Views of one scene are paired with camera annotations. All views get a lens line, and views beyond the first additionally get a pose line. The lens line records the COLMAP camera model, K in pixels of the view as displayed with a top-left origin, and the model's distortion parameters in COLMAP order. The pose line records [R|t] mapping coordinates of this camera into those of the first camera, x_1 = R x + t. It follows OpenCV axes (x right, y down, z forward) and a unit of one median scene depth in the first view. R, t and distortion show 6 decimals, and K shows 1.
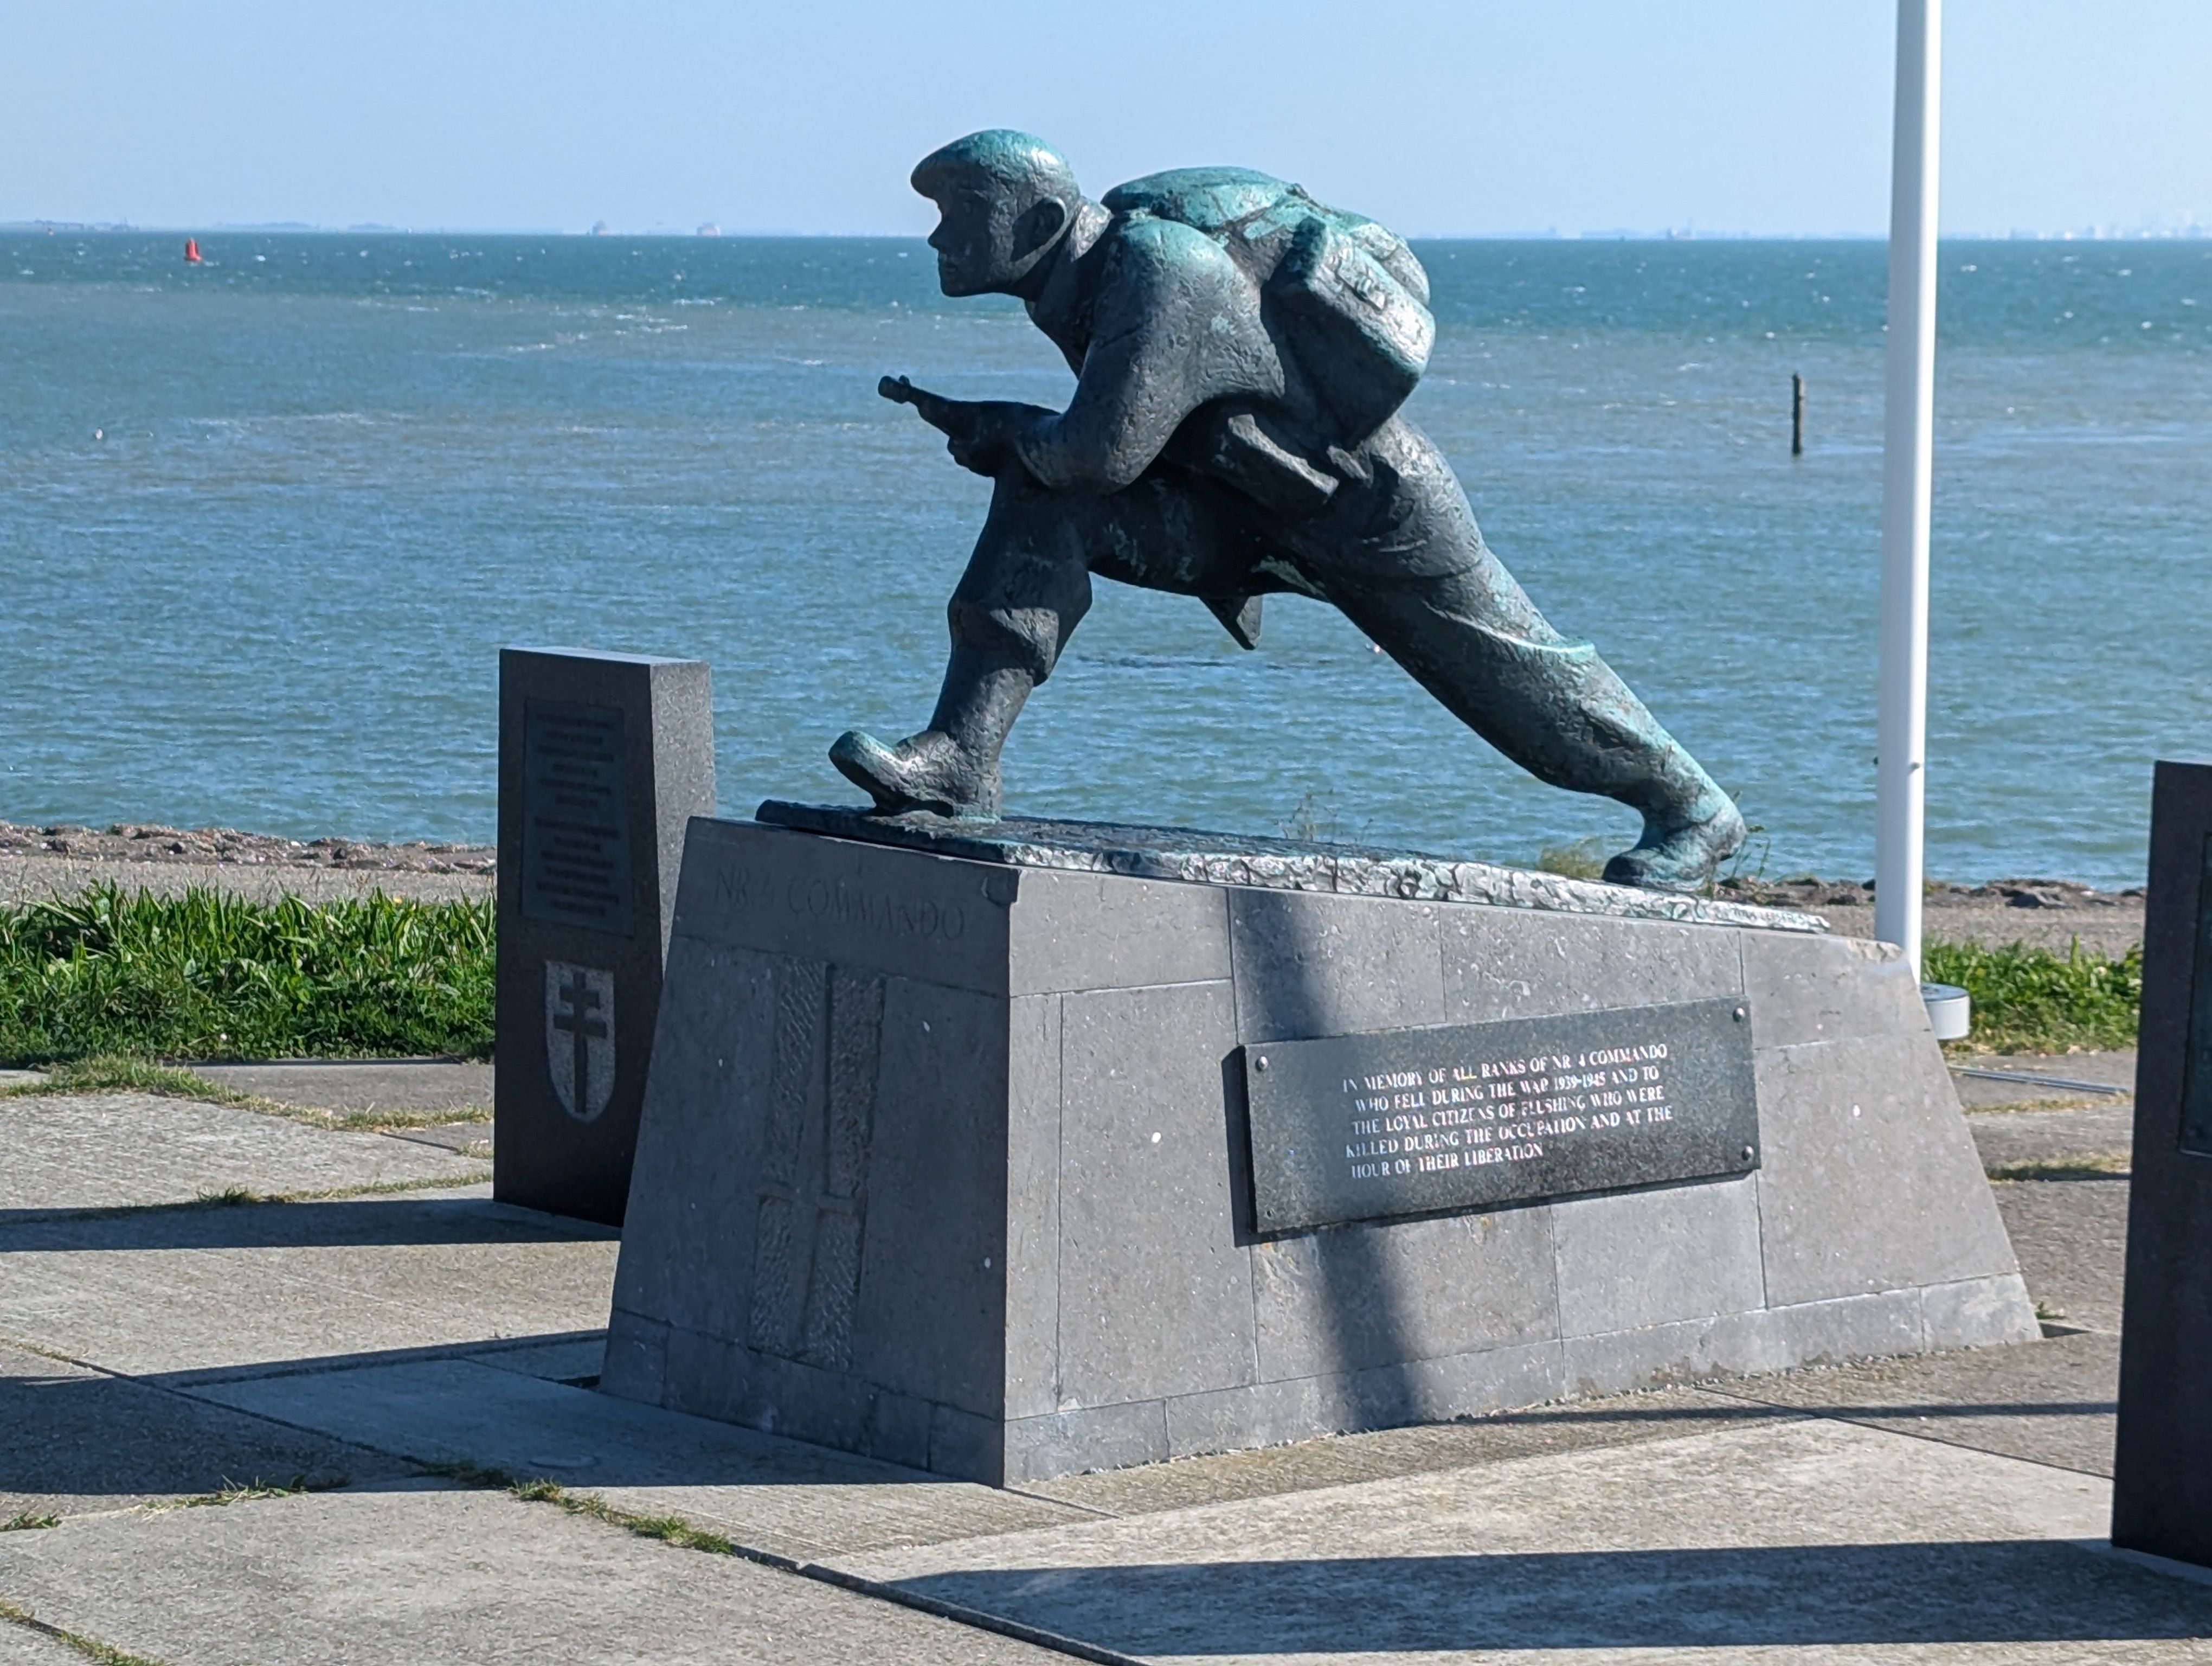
lens RADIAL K [[4066.4, 0, 1106.0], [0, 4066.4, 833.0], [0, 0, 1]] dist [0.194320, 0.010314]
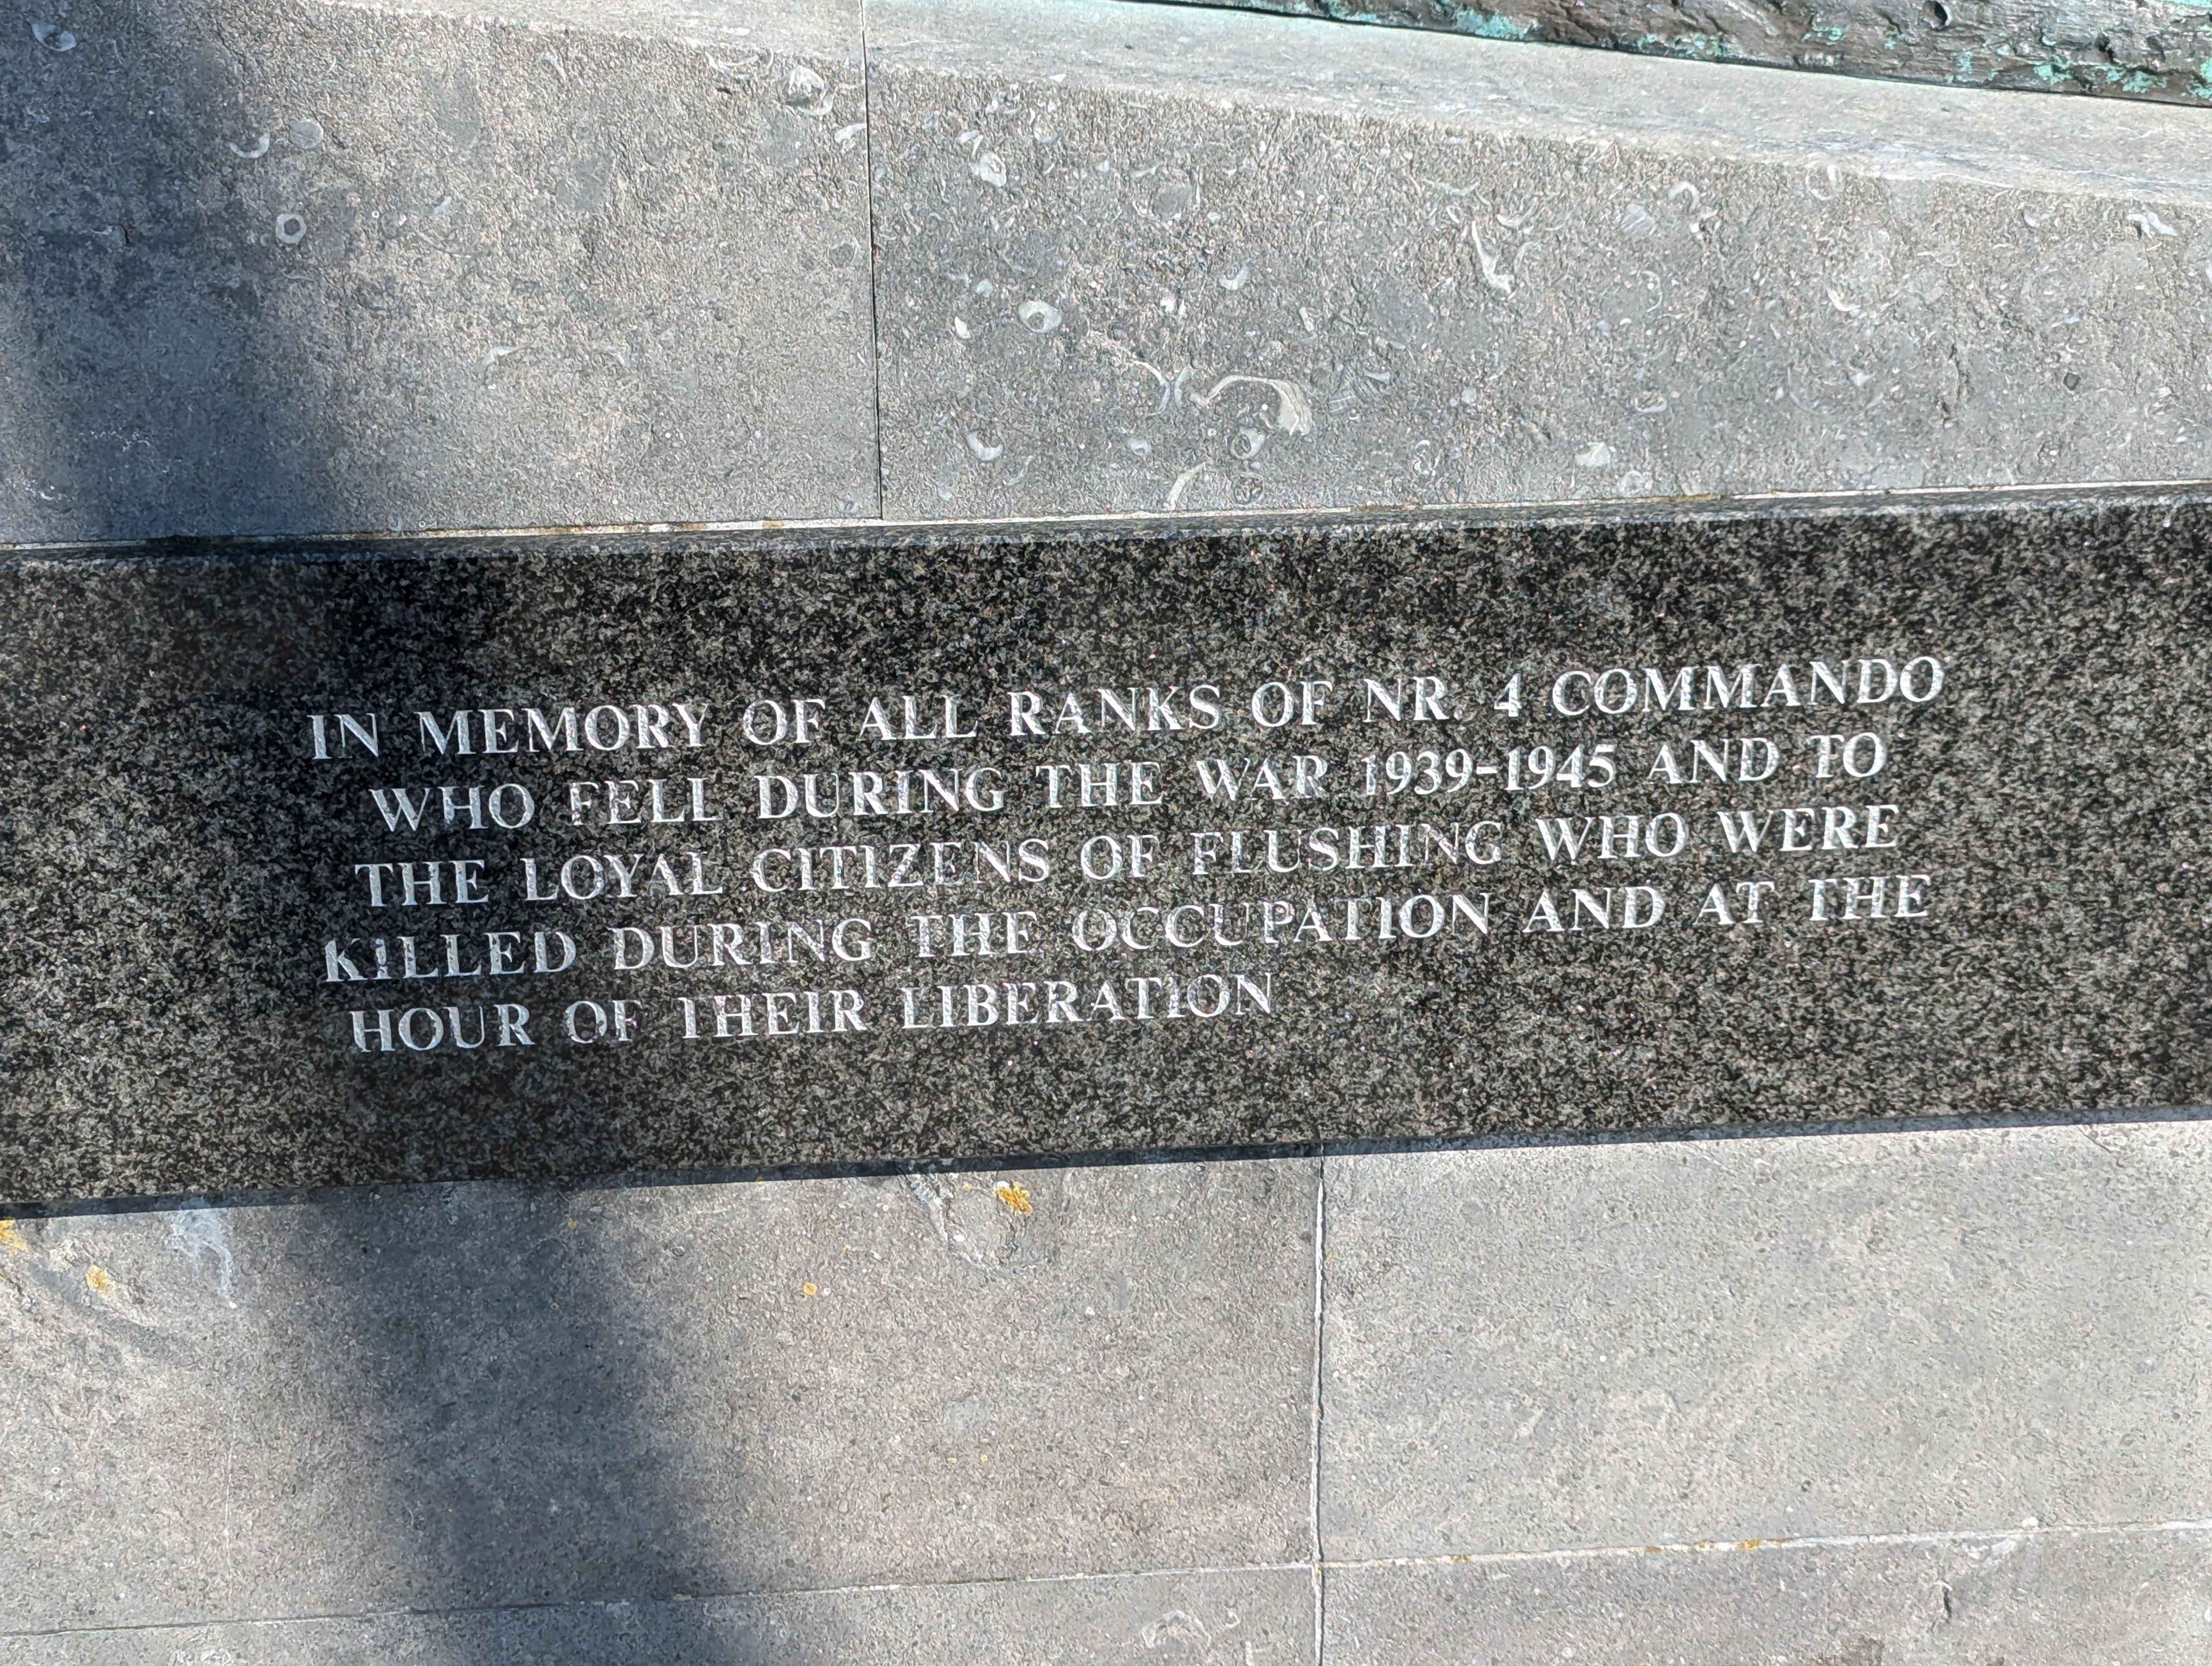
lens RADIAL K [[4066.4, 0, 1106.0], [0, 4066.4, 833.0], [0, 0, 1]] dist [0.194320, 0.010314]
pose [[0.872807, 0.262713, -0.411328, 0.206376], [-0.062844, 0.896249, 0.439078, -0.049258], [0.484003, -0.357380, 0.798762, 0.790653]]
